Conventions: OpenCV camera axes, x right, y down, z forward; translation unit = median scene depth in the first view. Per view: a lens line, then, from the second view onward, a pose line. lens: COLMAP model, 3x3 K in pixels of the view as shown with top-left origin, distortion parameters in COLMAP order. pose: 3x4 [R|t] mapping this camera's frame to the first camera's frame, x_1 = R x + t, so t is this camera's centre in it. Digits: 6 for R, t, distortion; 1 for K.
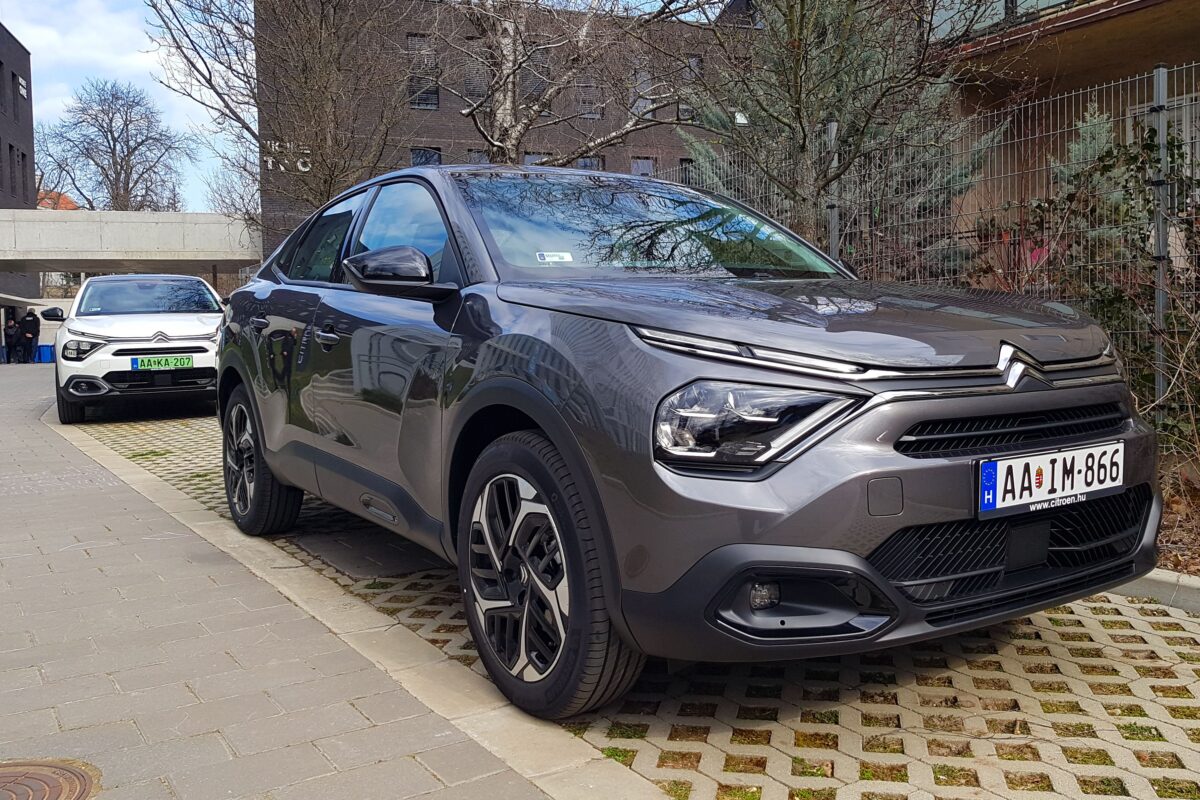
lens RADIAL K [[906.9, 0, 591.1], [0, 906.9, 394.5], [0, 0, 1]] dist [-0.004614, -0.000073]
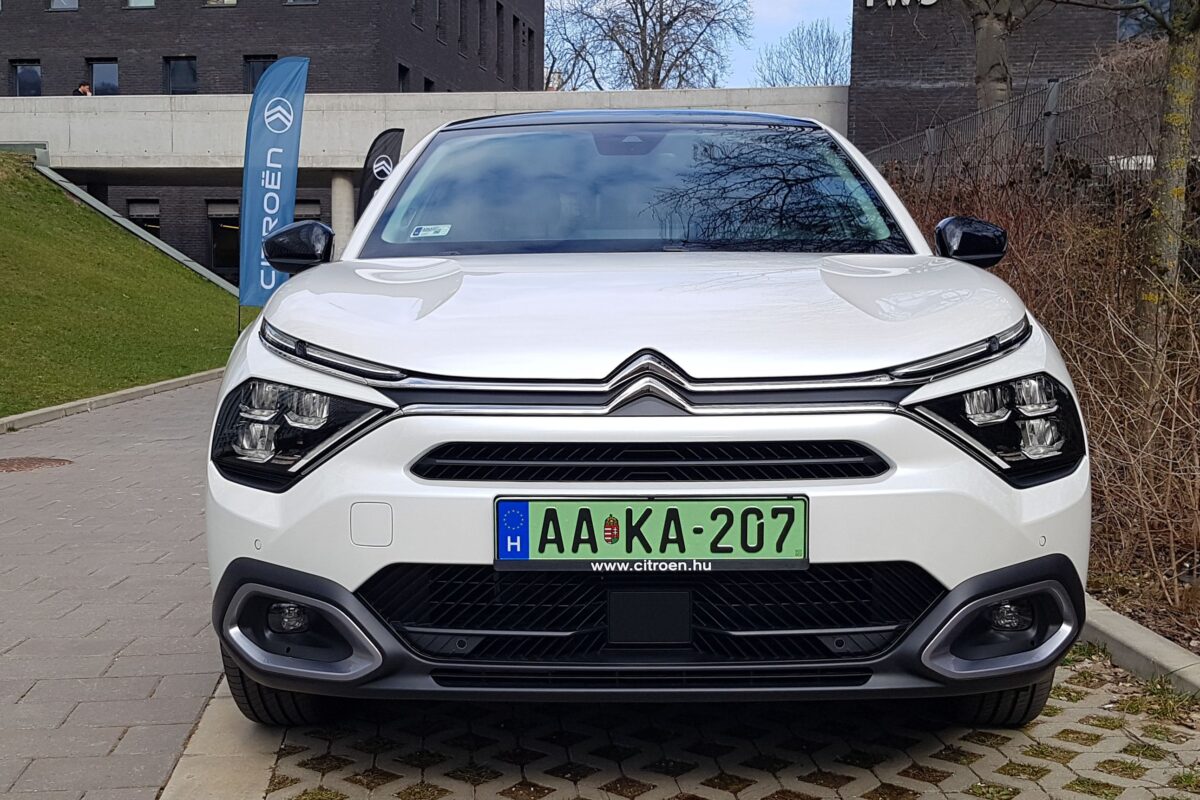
lens RADIAL K [[906.9, 0, 606.5], [0, 906.9, 399.9], [0, 0, 1]] dist [-0.004614, -0.000073]
pose [[0.861122, 0.089368, -0.500482, -0.379961], [-0.052481, 0.994796, 0.087336, -0.073194], [0.505682, -0.048941, 0.861331, 0.814159]]
